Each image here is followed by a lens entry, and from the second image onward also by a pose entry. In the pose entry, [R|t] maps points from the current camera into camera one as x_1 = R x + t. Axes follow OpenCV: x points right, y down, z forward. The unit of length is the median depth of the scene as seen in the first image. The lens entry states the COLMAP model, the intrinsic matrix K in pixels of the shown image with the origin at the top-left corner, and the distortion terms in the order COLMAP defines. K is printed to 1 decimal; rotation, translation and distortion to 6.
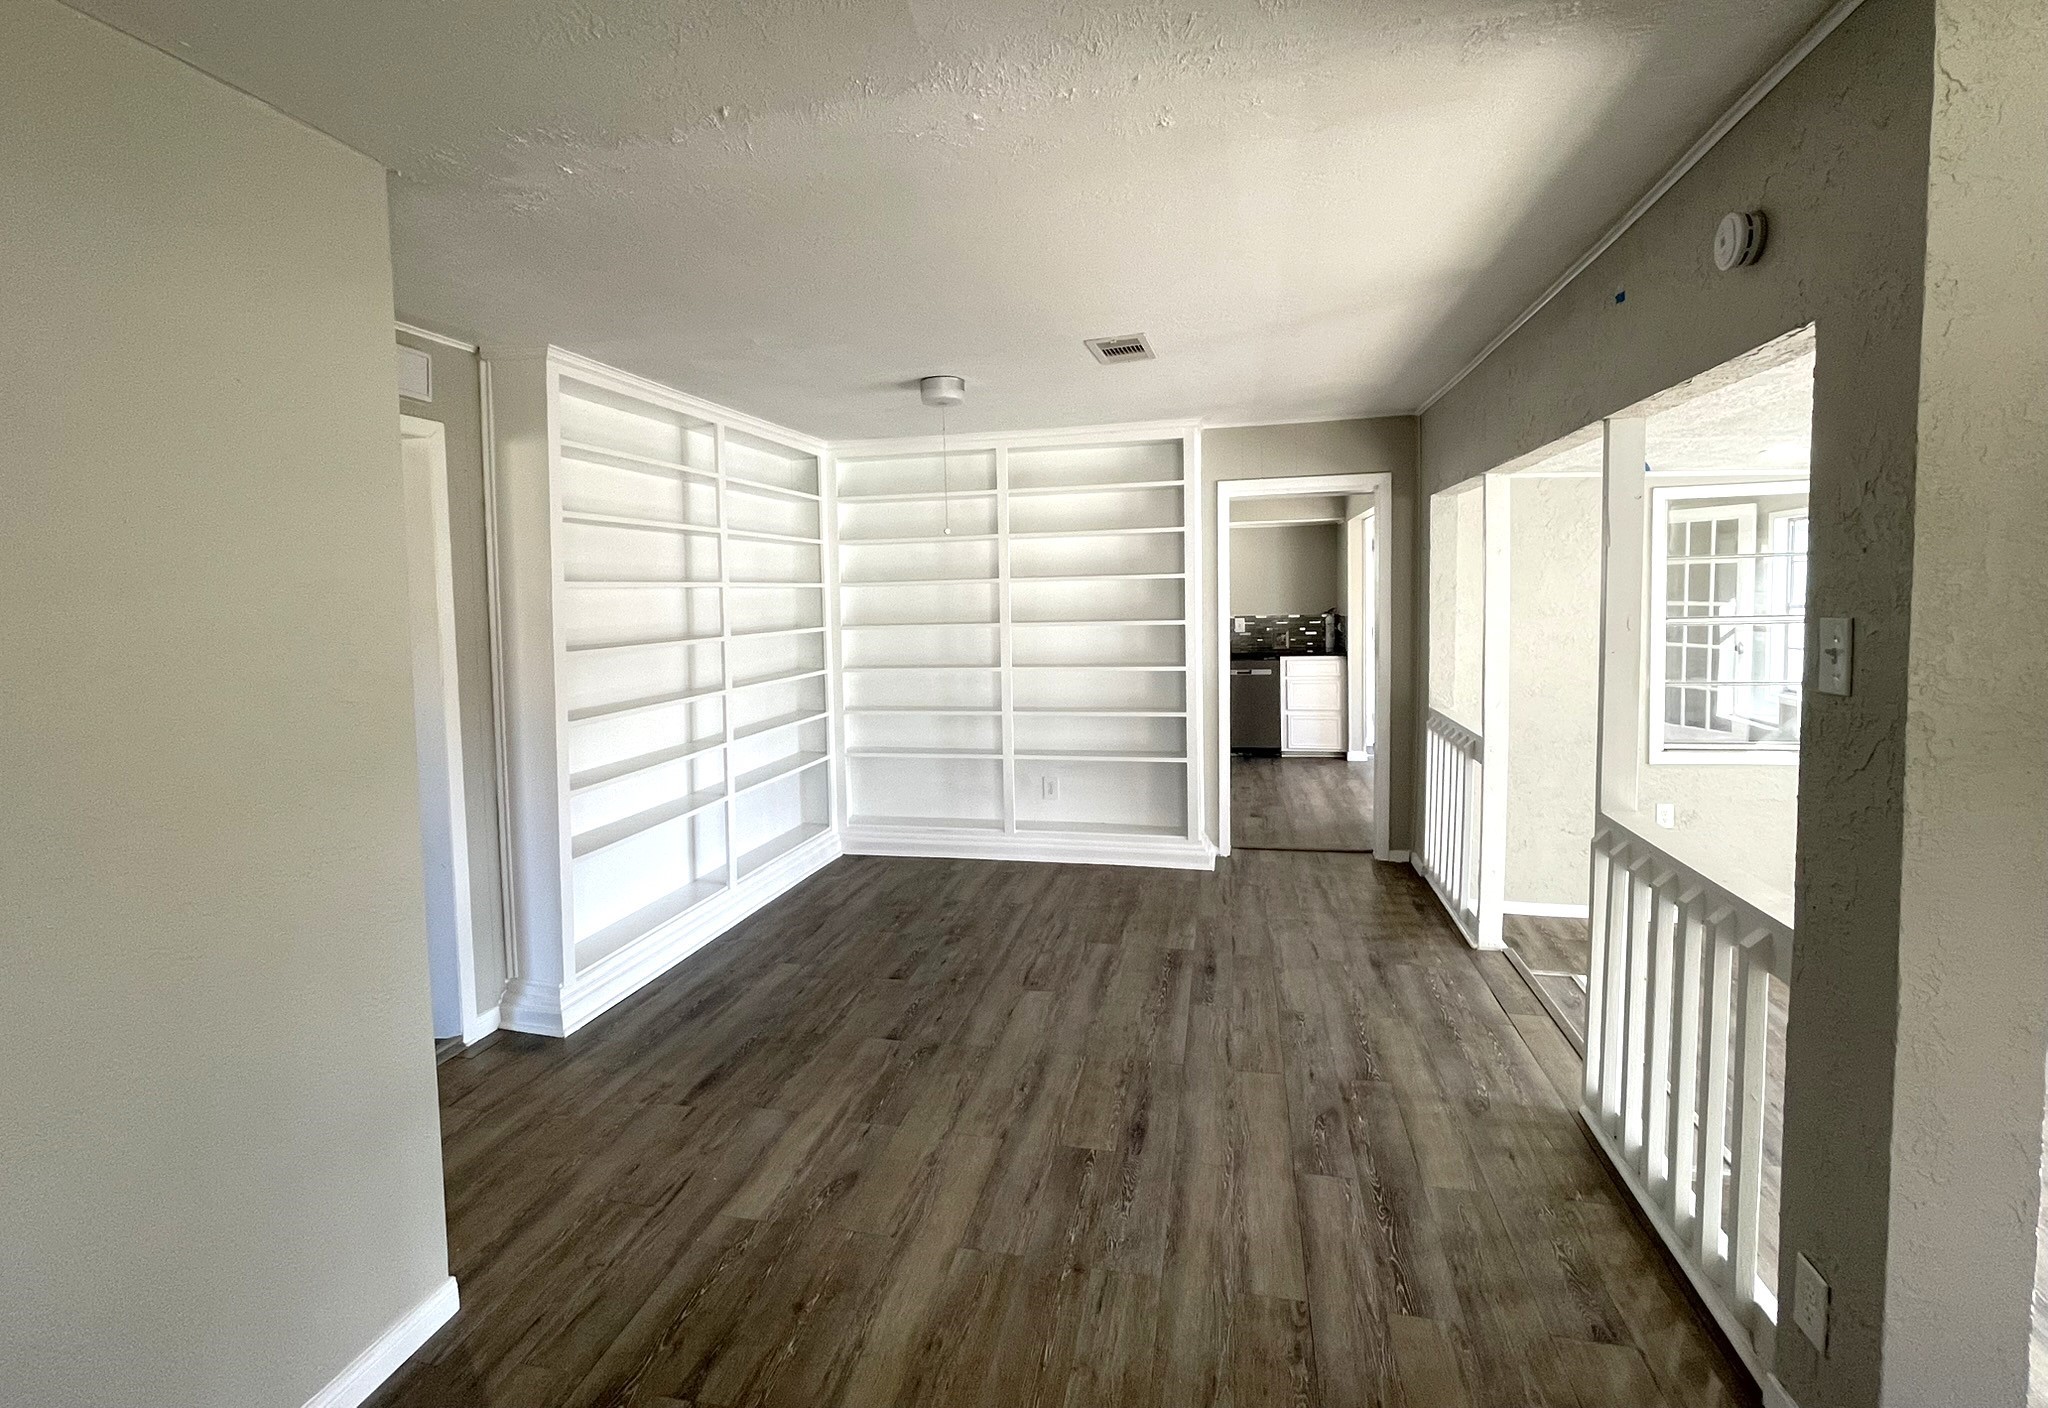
lens RADIAL K [[910.2, 0, 1023.7], [0, 910.2, 655.8], [0, 0, 1]] dist [0.000666, 0.000016]
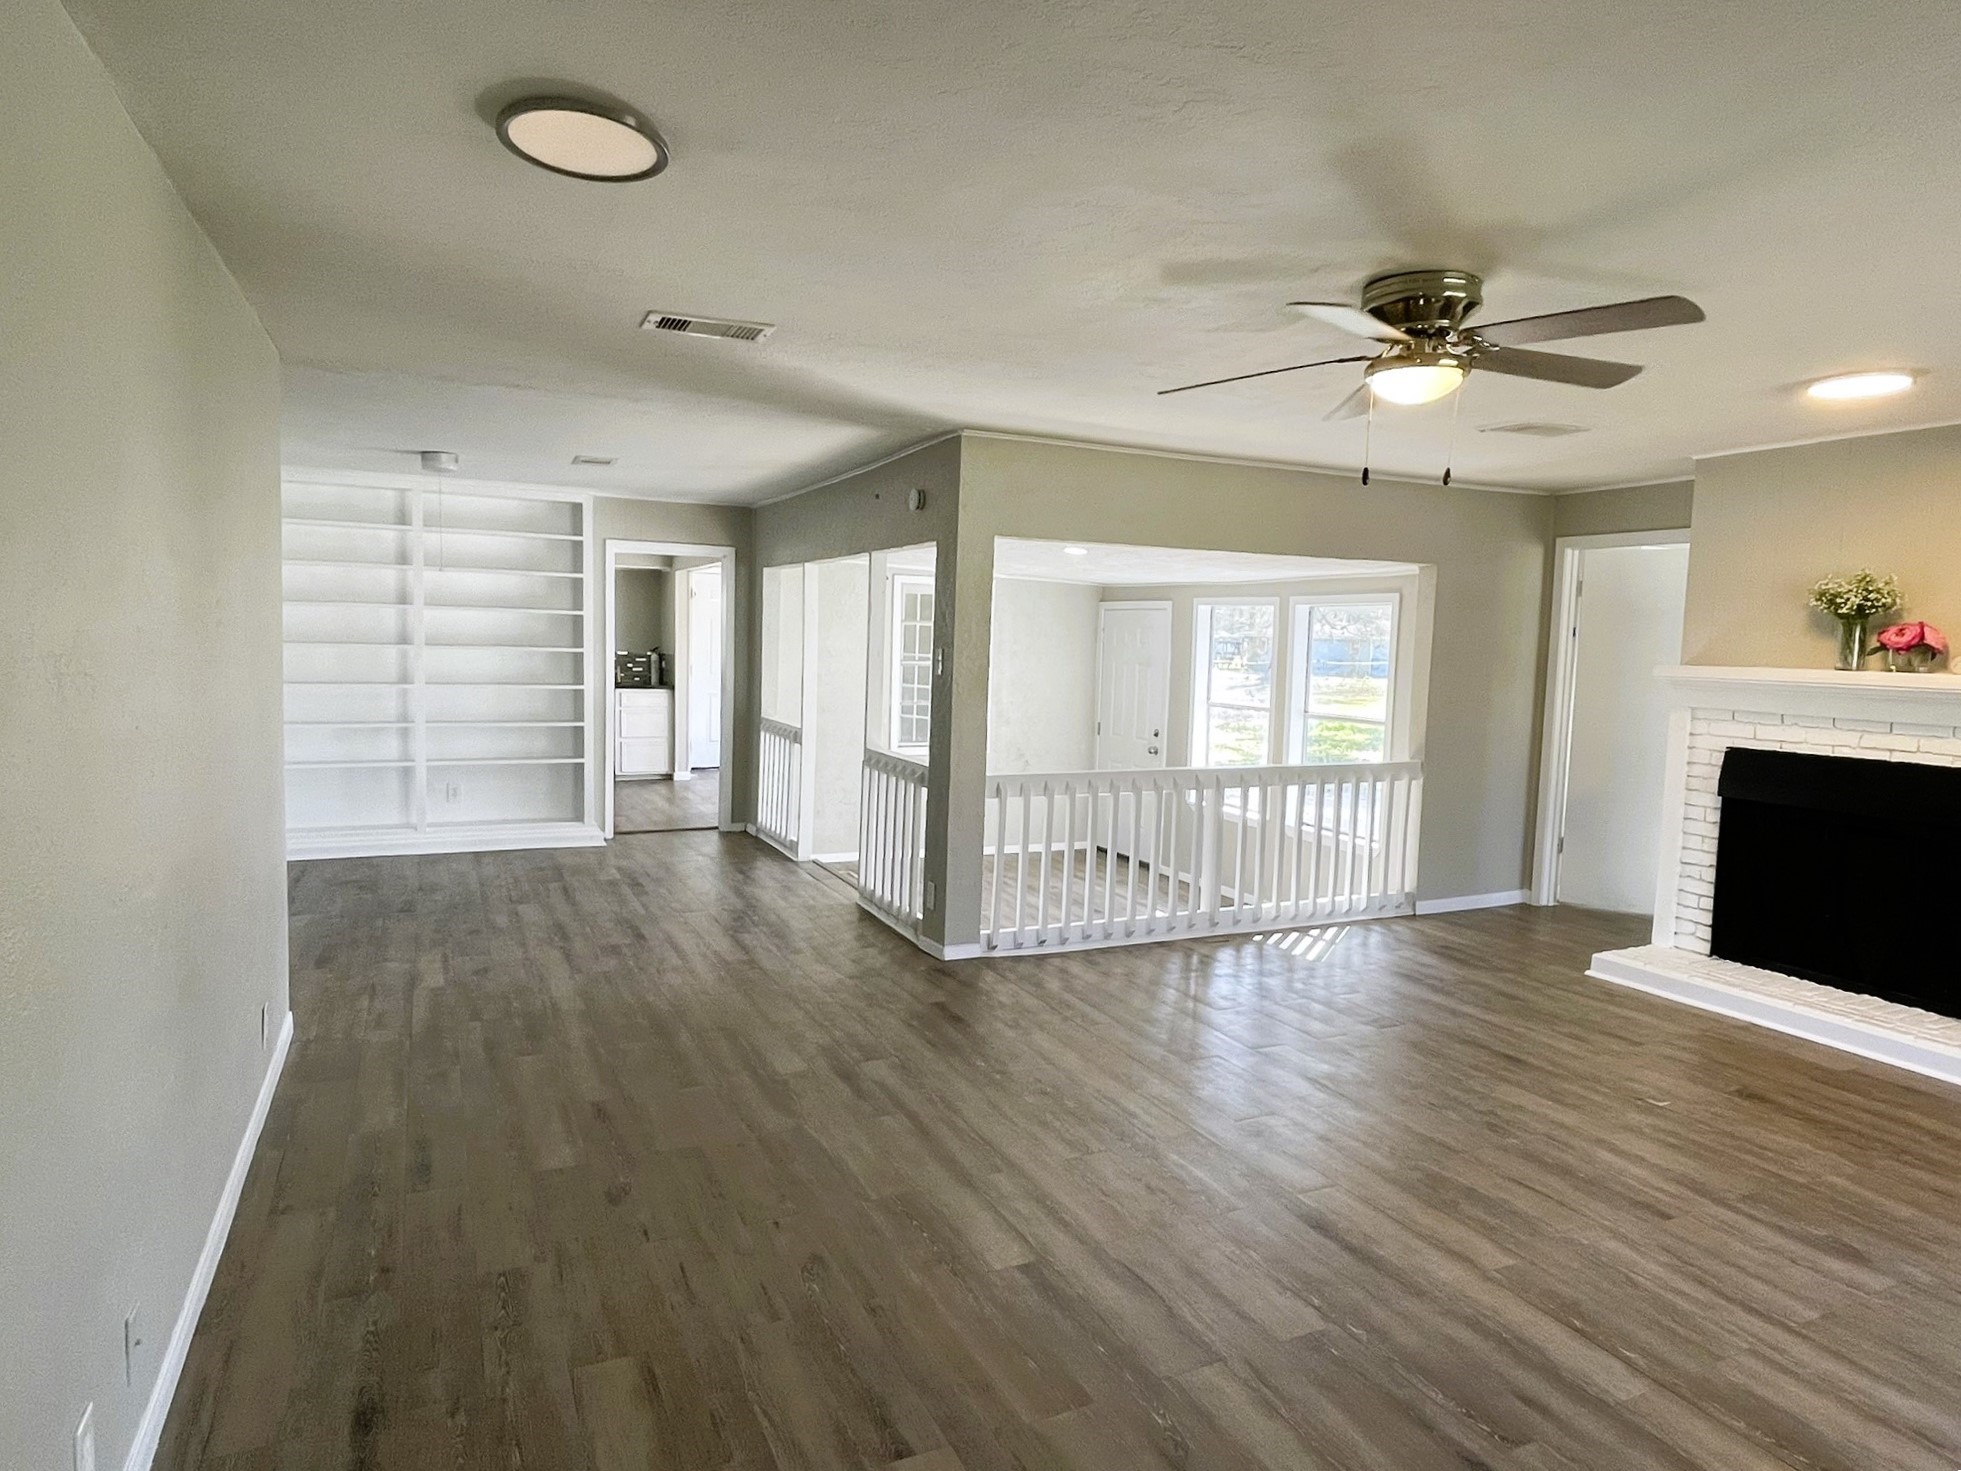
lens RADIAL K [[1128.9, 0, 980.5], [0, 1128.9, 735.5], [0, 0, 1]] dist [-0.000637, -0.000430]
pose [[0.780009, -0.007513, 0.625724, -0.373787], [-0.003425, 0.999862, 0.016274, 0.054470], [-0.625760, -0.014837, 0.779875, -0.564950]]
